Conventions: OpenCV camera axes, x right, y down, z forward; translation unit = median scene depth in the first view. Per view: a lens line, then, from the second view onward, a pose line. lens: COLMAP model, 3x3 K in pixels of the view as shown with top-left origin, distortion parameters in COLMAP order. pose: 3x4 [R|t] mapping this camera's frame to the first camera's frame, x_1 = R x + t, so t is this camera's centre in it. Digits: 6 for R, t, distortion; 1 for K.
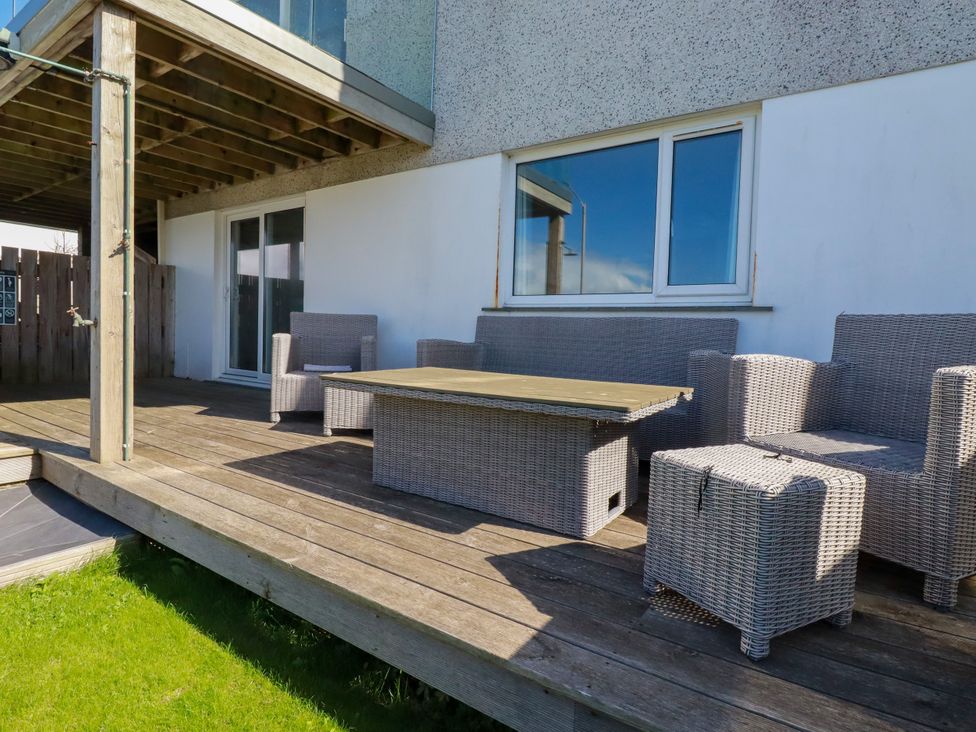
lens RADIAL K [[536.3, 0, 487.7], [0, 536.3, 368.5], [0, 0, 1]] dist [0.004175, -0.008585]
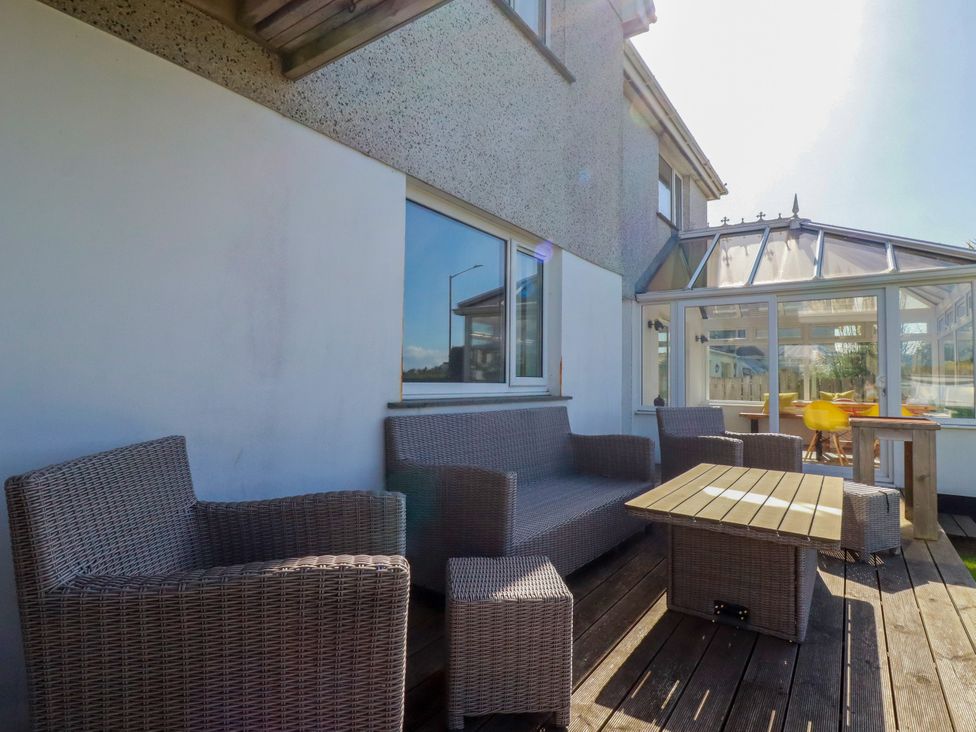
lens RADIAL K [[536.3, 0, 487.5], [0, 536.3, 360.2], [0, 0, 1]] dist [0.004175, -0.008585]
pose [[-0.023899, 0.003738, 0.999707, -0.640706], [0.046355, 0.998922, -0.002626, -0.157664], [-0.998639, 0.046279, -0.024046, 0.904652]]
